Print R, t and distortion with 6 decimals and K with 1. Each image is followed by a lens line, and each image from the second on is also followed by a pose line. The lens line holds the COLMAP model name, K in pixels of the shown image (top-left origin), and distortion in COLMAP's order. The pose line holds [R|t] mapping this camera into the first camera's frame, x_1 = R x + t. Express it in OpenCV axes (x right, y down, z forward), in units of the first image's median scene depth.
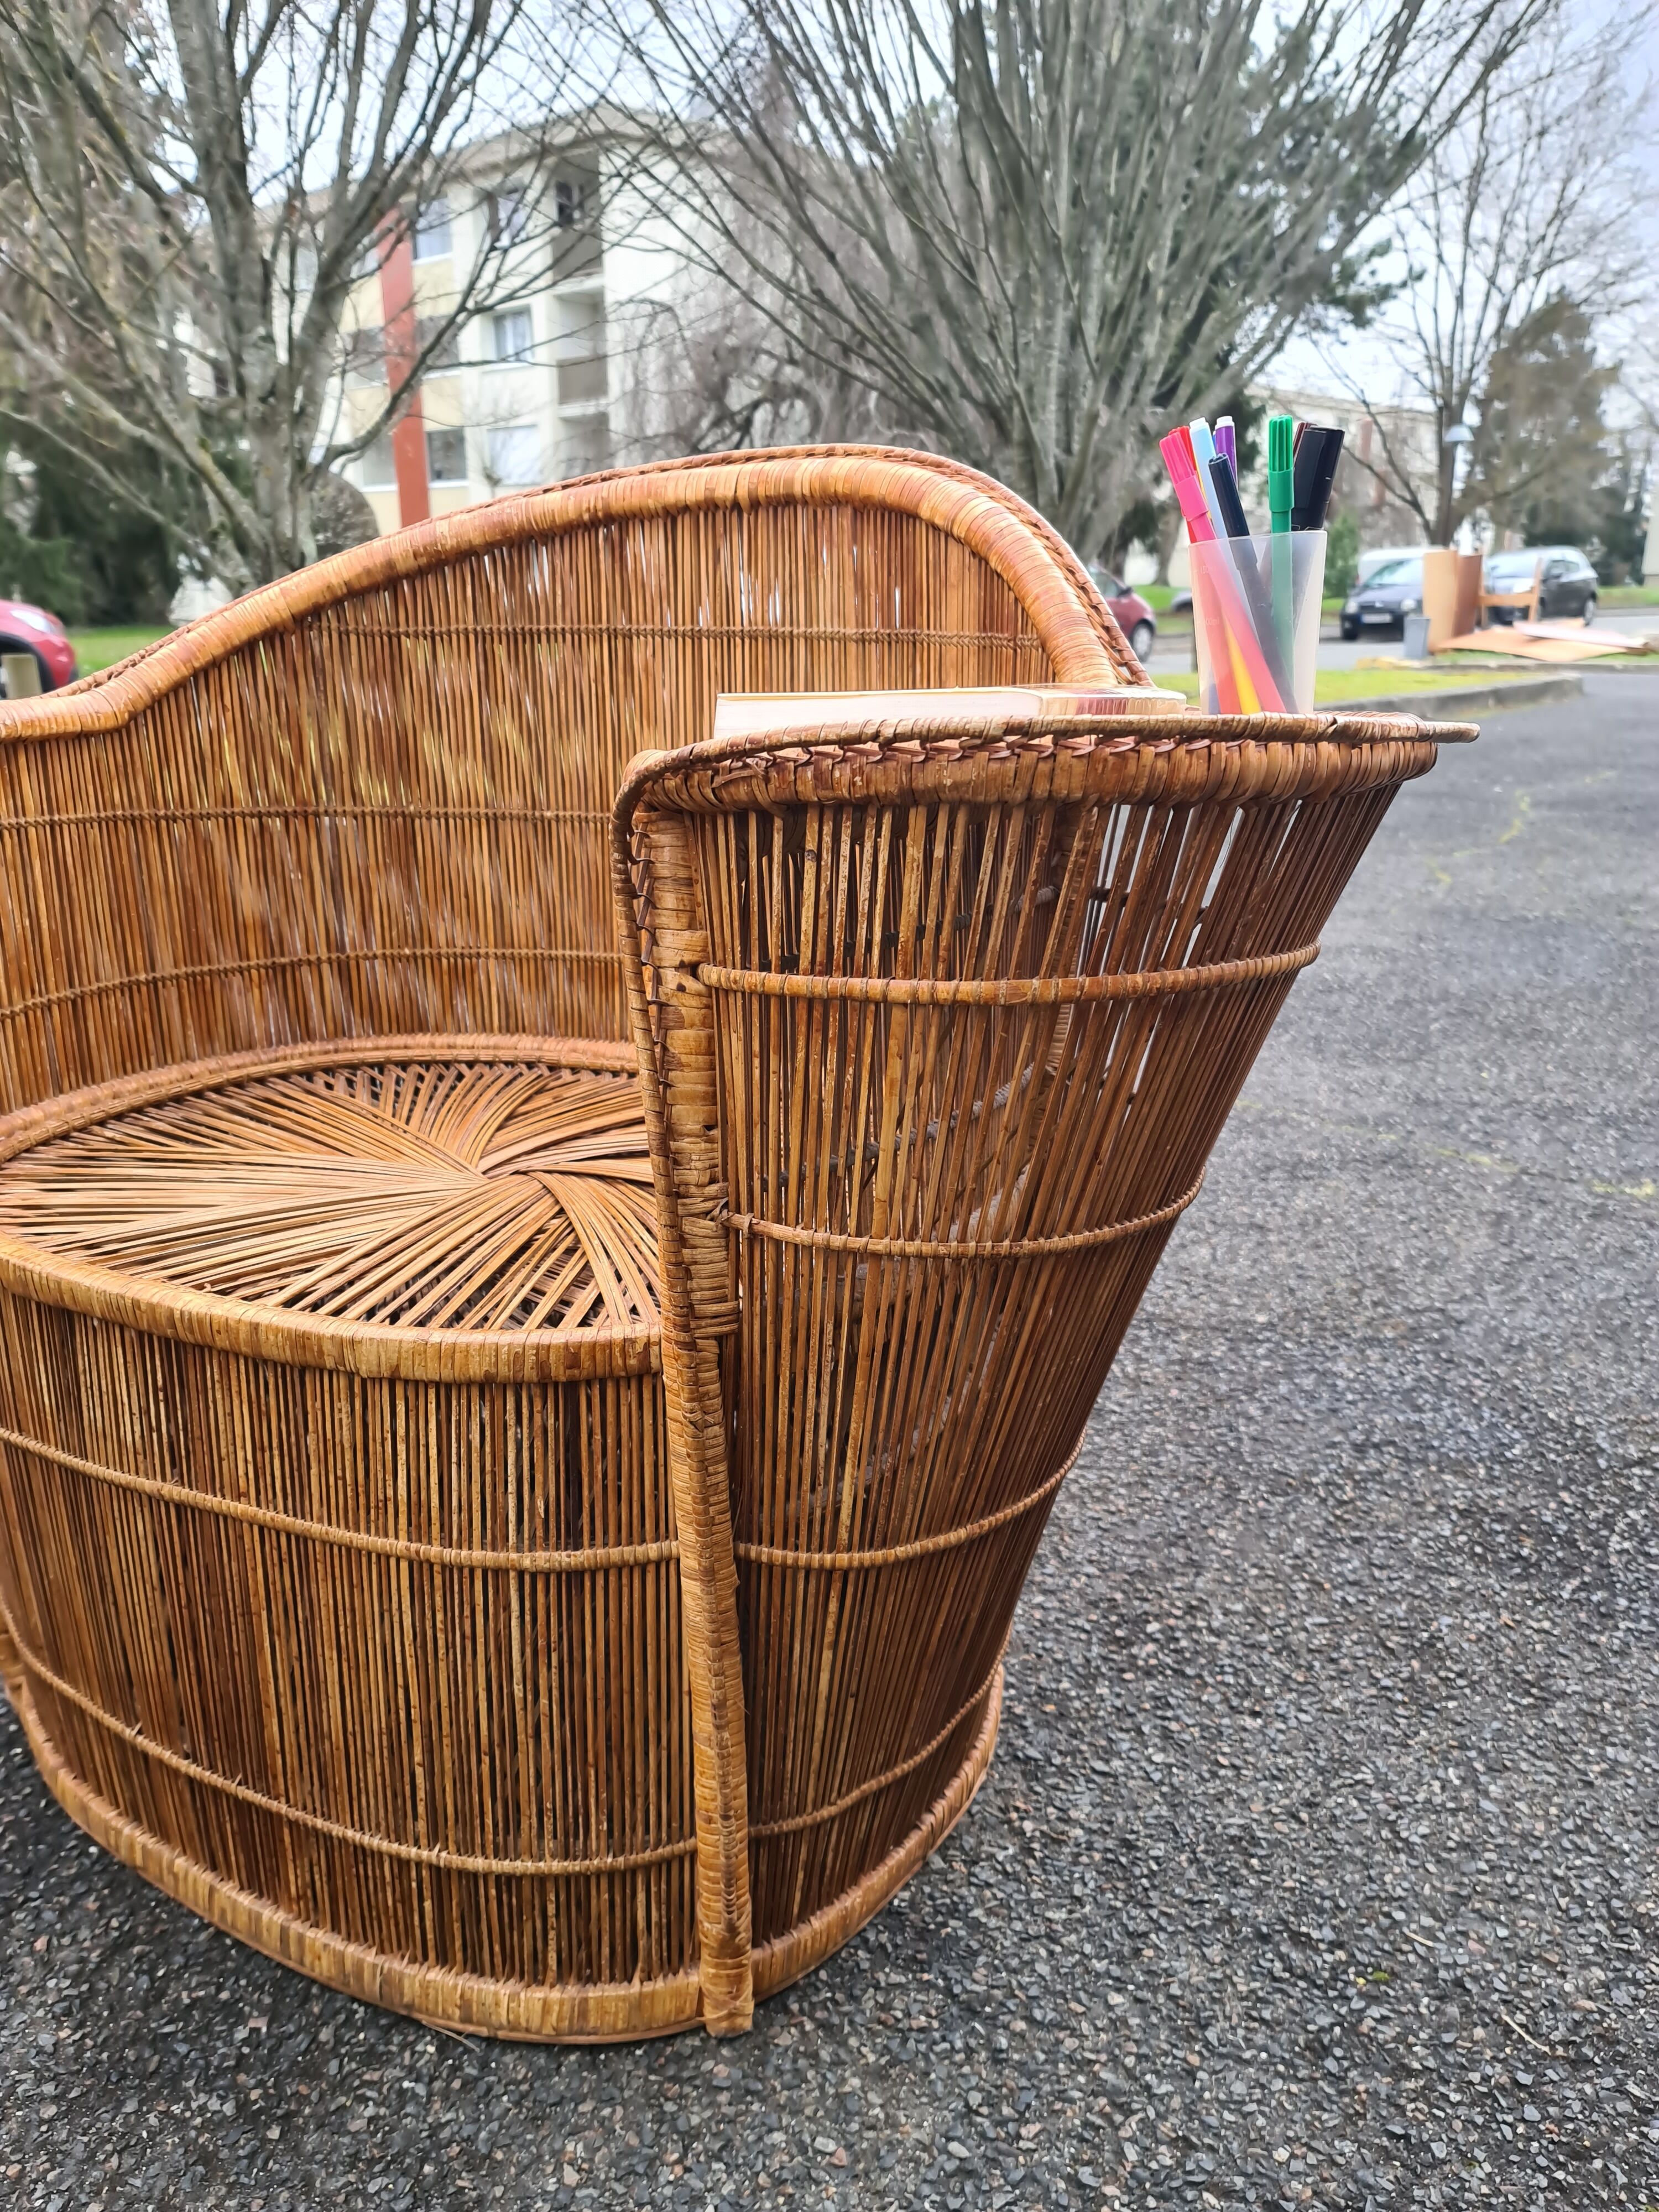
lens RADIAL K [[1632.0, 0, 812.6], [0, 1632.0, 1099.8], [0, 0, 1]] dist [0.104840, -0.103981]
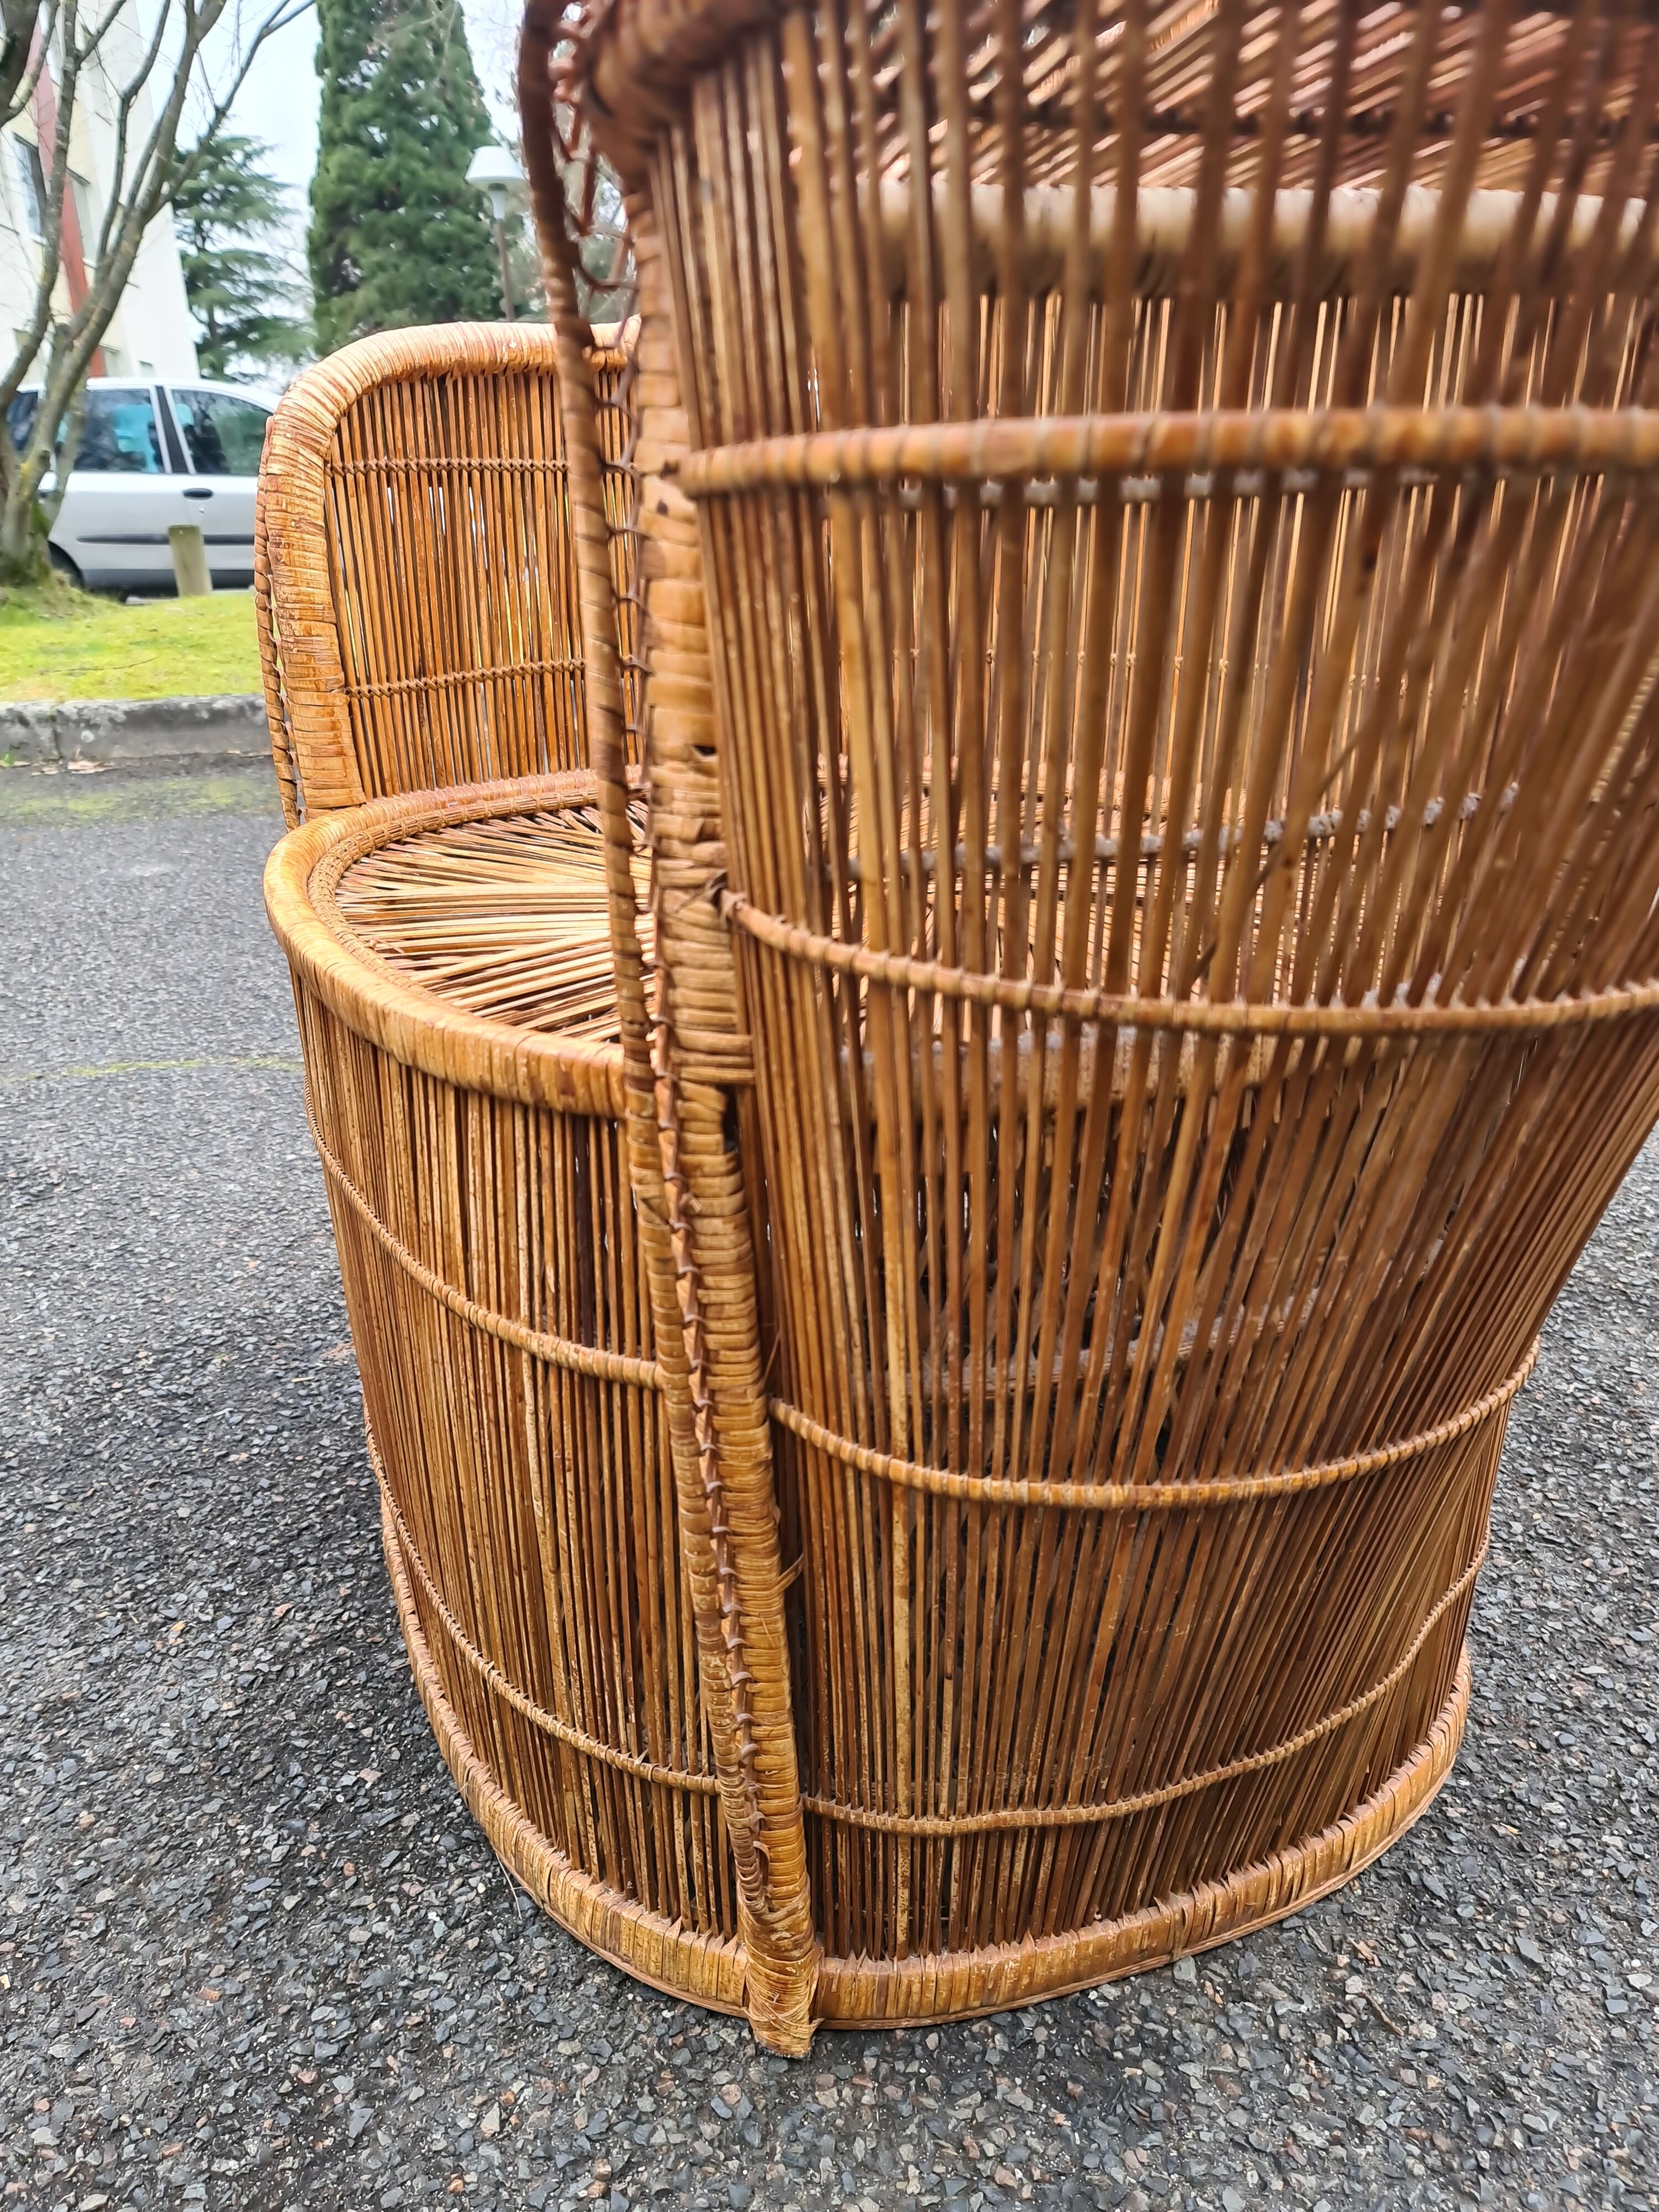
lens RADIAL K [[1632.0, 0, 840.2], [0, 1632.0, 1097.3], [0, 0, 1]] dist [0.104840, -0.103981]
pose [[0.818980, 0.174613, -0.546610, 0.298966], [-0.126780, 0.984098, 0.124414, 0.054436], [0.559642, -0.032593, 0.828093, 0.423591]]
